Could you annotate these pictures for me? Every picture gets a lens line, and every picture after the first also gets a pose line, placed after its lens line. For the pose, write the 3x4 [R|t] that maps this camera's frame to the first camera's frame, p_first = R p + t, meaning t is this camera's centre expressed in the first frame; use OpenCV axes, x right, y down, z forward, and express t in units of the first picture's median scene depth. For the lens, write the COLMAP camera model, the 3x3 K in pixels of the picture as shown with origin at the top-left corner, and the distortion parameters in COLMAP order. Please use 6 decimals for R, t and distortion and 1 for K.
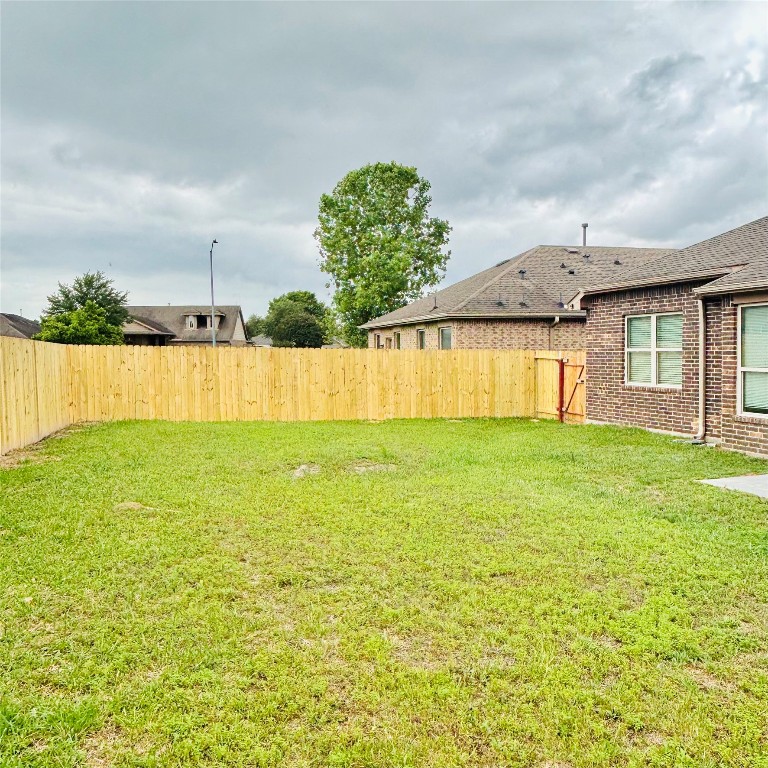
lens RADIAL K [[691.6, 0, 389.3], [0, 691.6, 367.6], [0, 0, 1]] dist [0.003961, -0.103749]
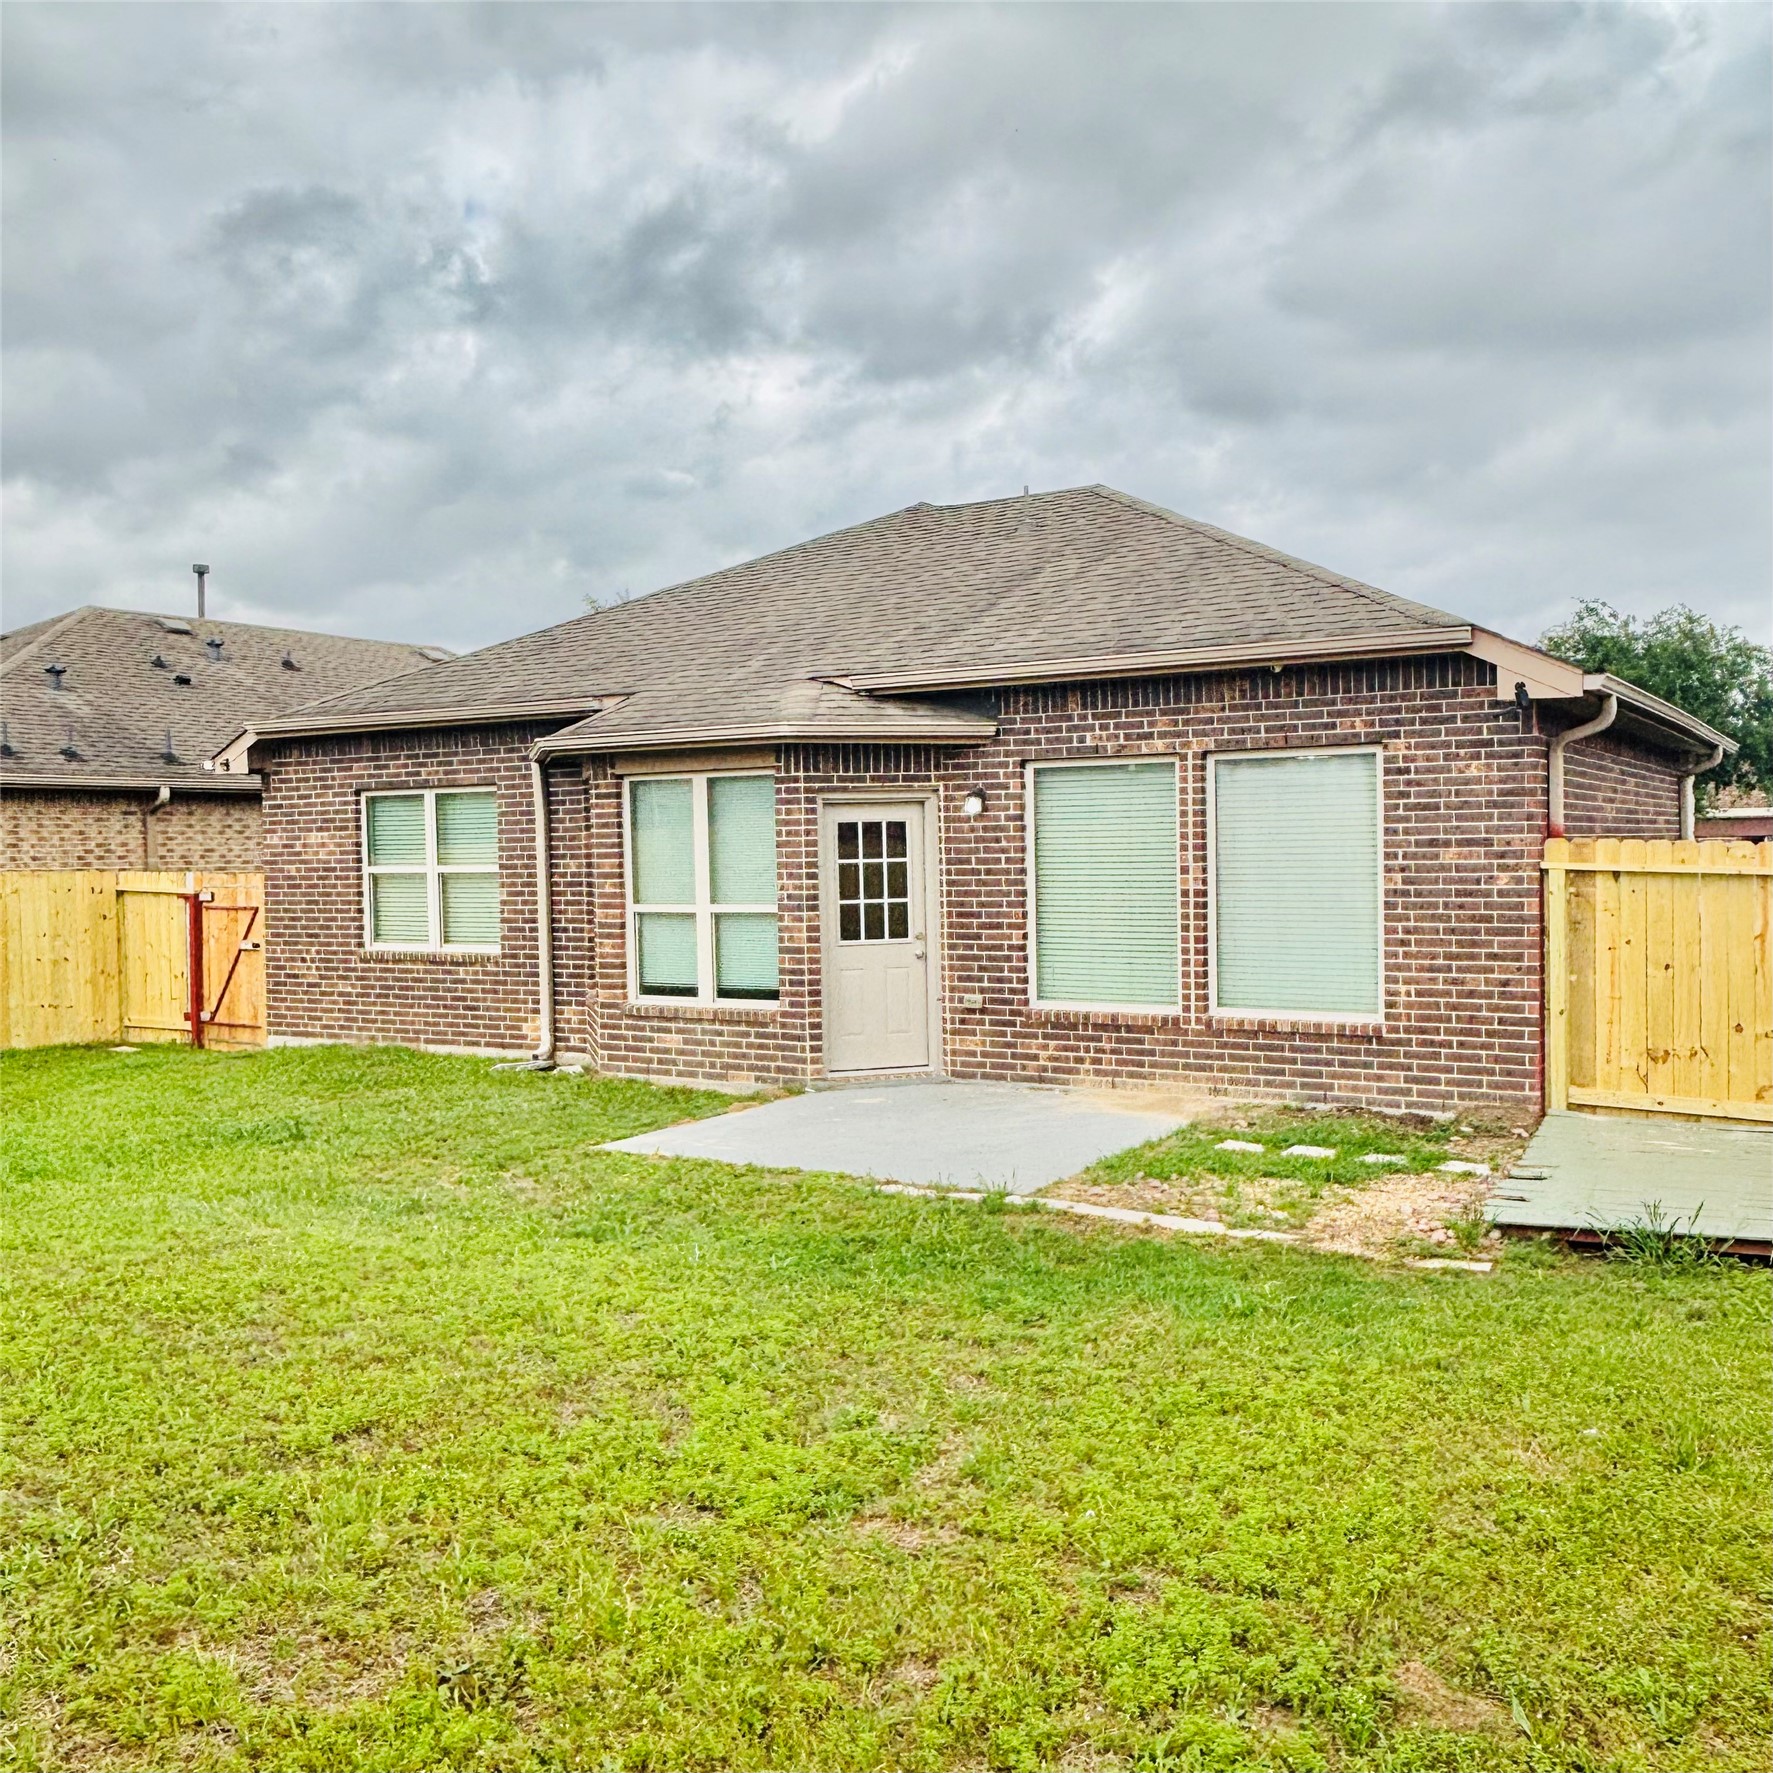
lens RADIAL K [[1596.6, 0, 889.0], [0, 1596.6, 889.7], [0, 0, 1]] dist [0.003961, -0.103749]
pose [[0.734465, -0.018912, 0.678383, -0.098120], [0.024075, 0.999709, 0.001804, -0.006955], [-0.678219, 0.015008, 0.734706, 0.035468]]
